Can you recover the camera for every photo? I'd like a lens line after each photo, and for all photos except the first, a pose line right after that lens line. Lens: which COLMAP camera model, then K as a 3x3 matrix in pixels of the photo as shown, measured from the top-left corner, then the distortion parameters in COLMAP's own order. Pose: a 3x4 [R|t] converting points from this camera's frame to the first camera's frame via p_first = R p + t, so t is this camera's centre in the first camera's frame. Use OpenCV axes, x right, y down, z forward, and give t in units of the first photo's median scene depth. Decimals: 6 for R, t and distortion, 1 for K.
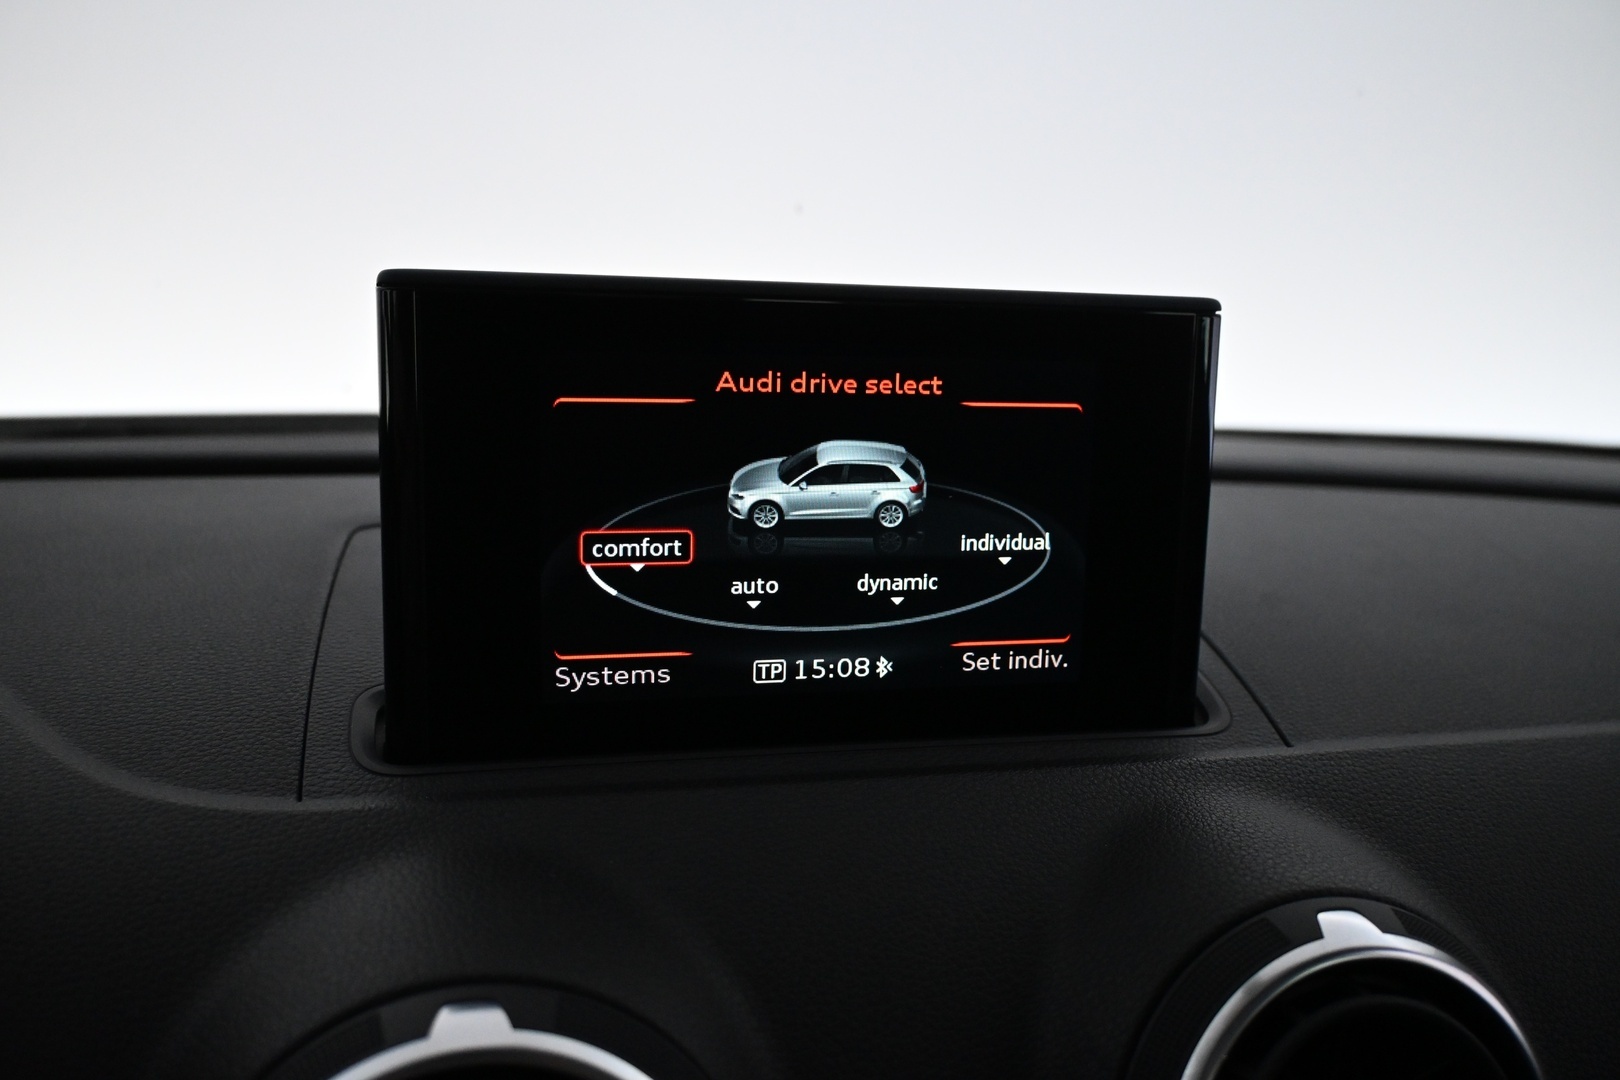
lens RADIAL K [[1330.4, 0, 807.6], [0, 1330.4, 536.6], [0, 0, 1]] dist [-0.008190, -0.000520]
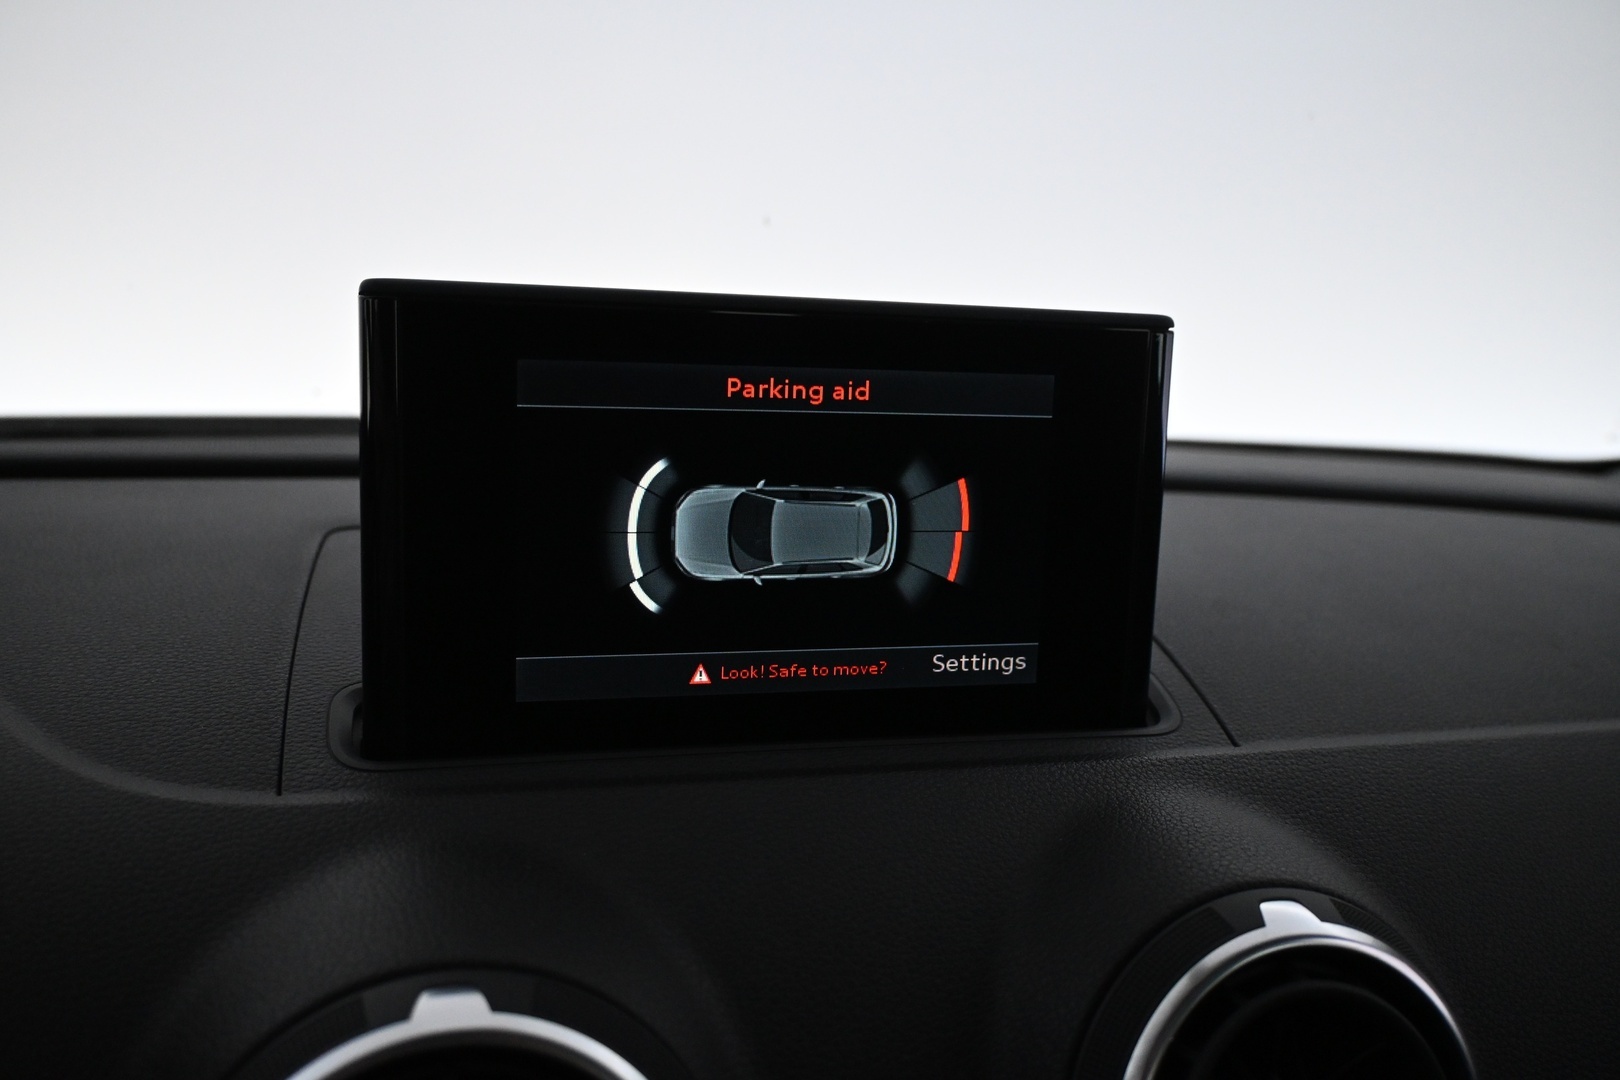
lens RADIAL K [[1330.4, 0, 808.5], [0, 1330.4, 535.6], [0, 0, 1]] dist [-0.008190, -0.000520]
pose [[0.999551, 0.007100, 0.029120, -0.004642], [-0.006928, 0.999958, -0.005994, 0.001610], [-0.029161, 0.005790, 0.999558, -0.034961]]
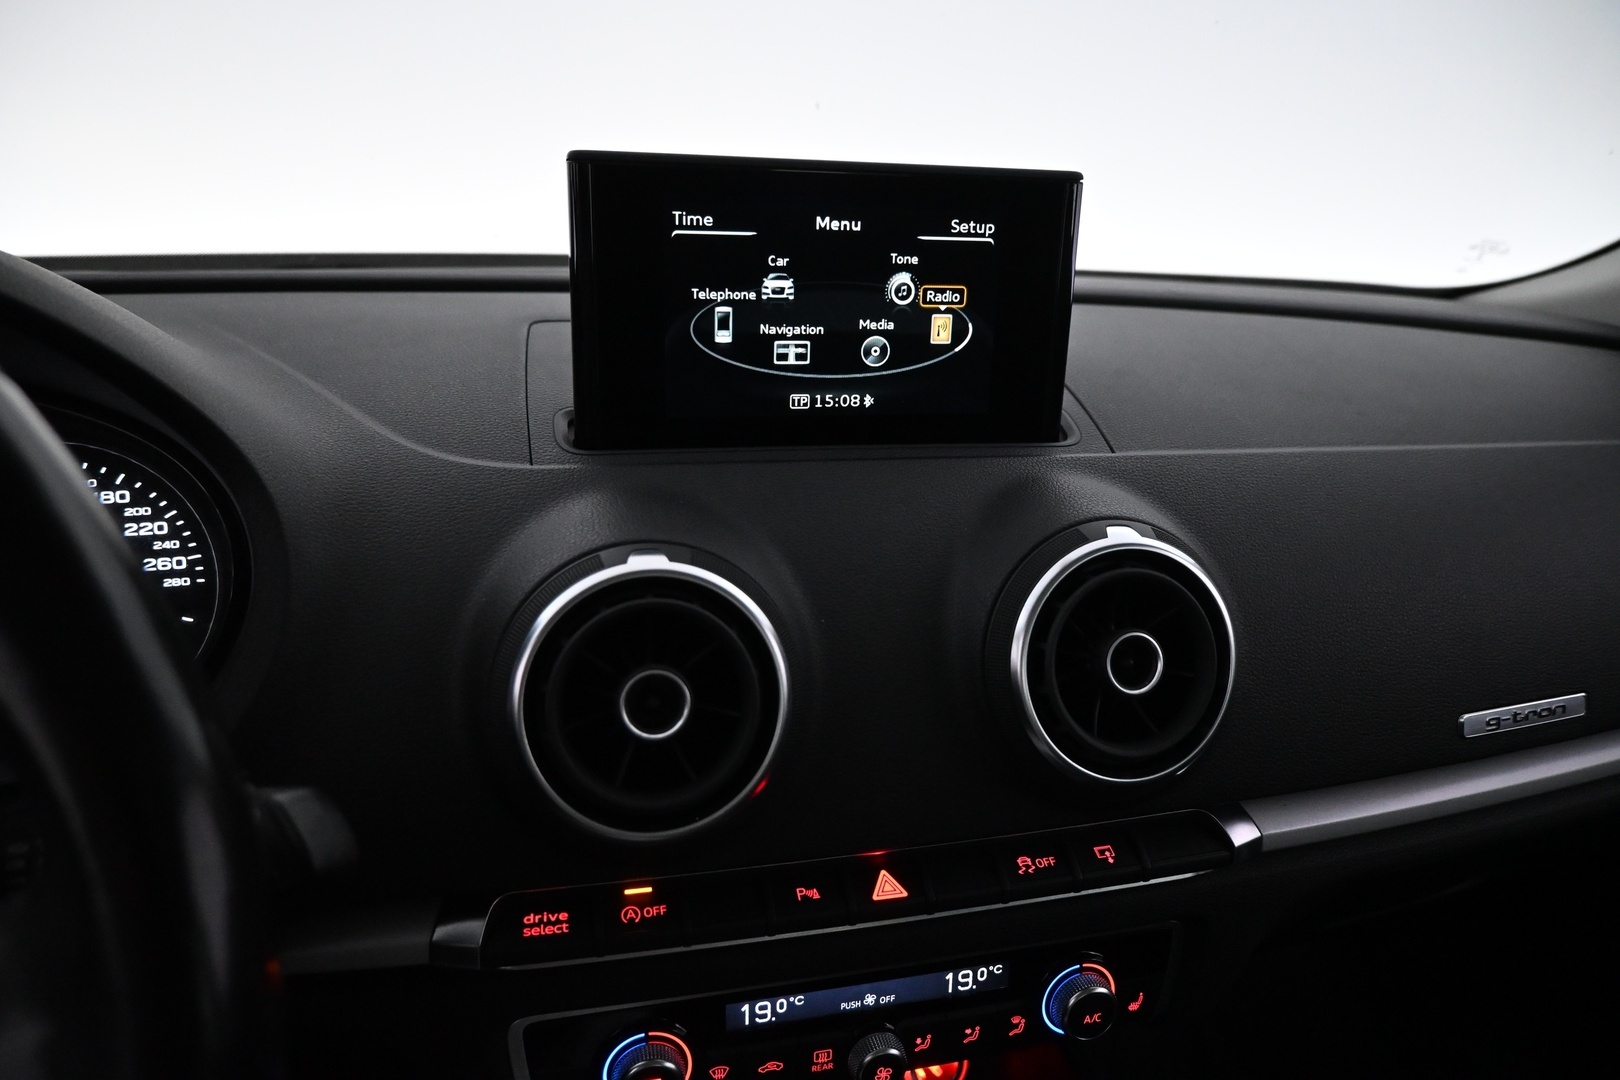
lens RADIAL K [[1107.1, 0, 811.4], [0, 1107.1, 534.3], [0, 0, 1]] dist [-0.009776, 0.004090]
pose [[0.999954, 0.007308, -0.006283, -0.004214], [-0.006370, 0.990393, 0.138135, 0.076844], [0.007232, -0.138088, 0.990393, -0.411262]]
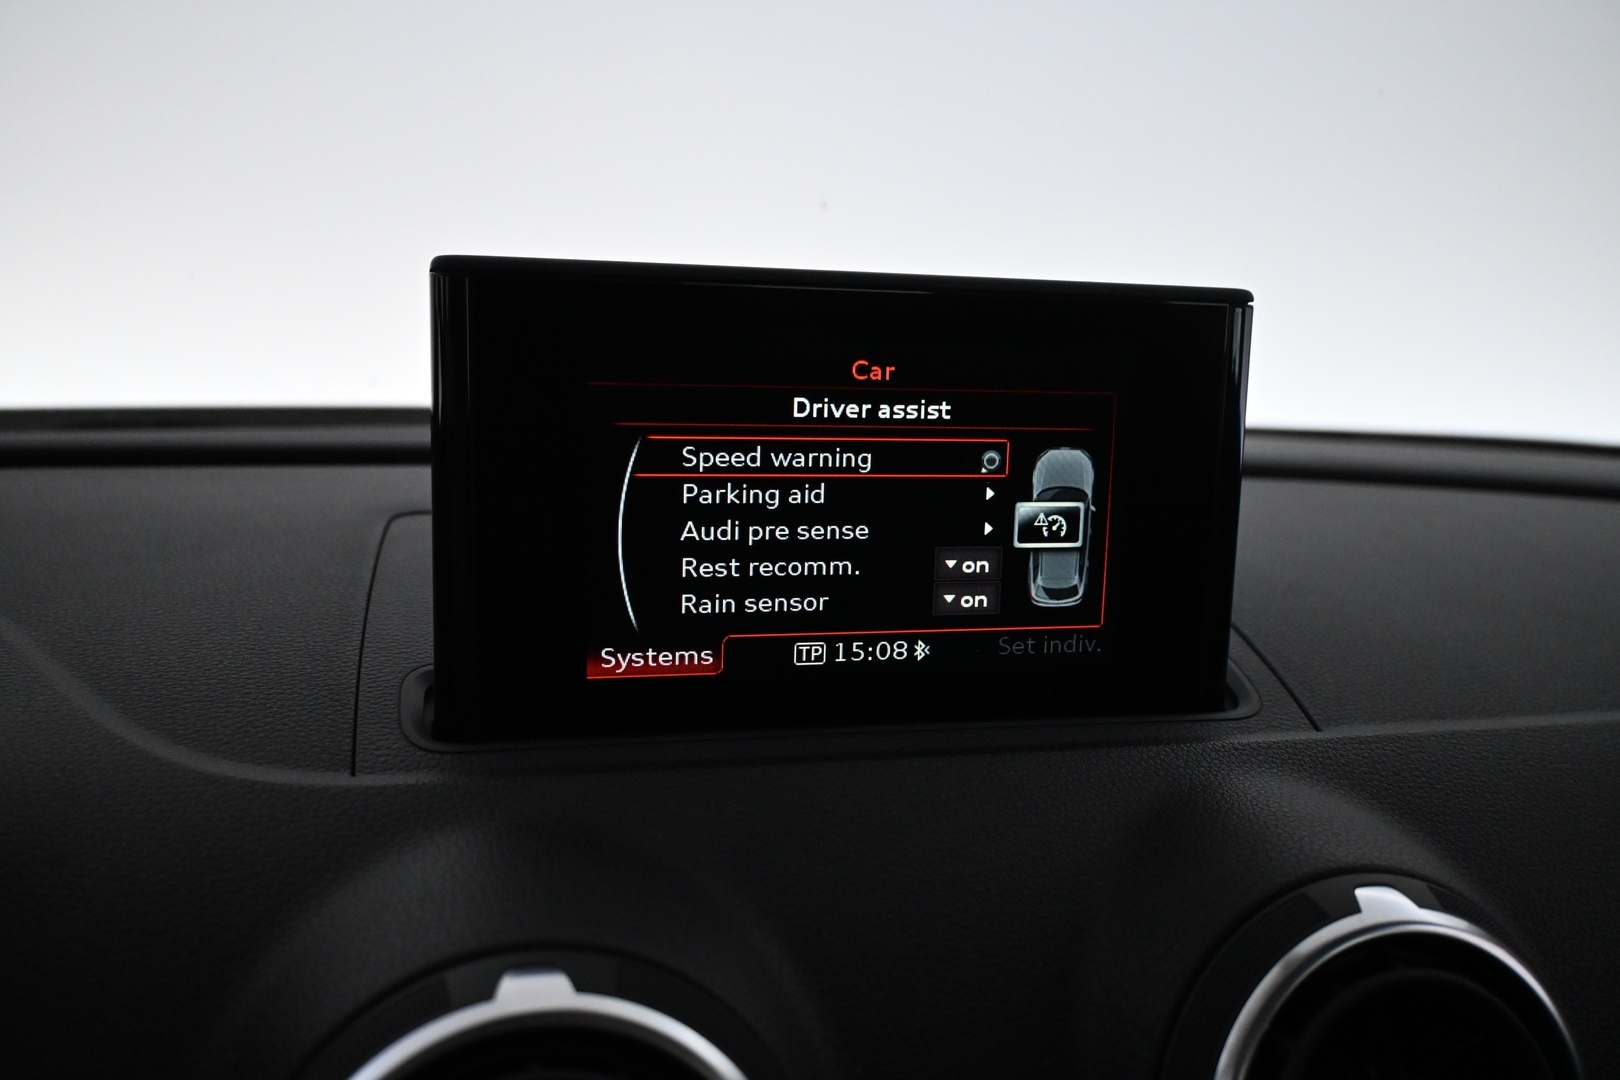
lens RADIAL K [[1330.4, 0, 807.8], [0, 1330.4, 535.9], [0, 0, 1]] dist [-0.008190, -0.000520]
pose [[0.999992, 0.003847, -0.000453, -0.031022], [-0.003849, 0.999985, -0.003927, 0.015729], [0.000438, 0.003929, 0.999992, -0.017599]]
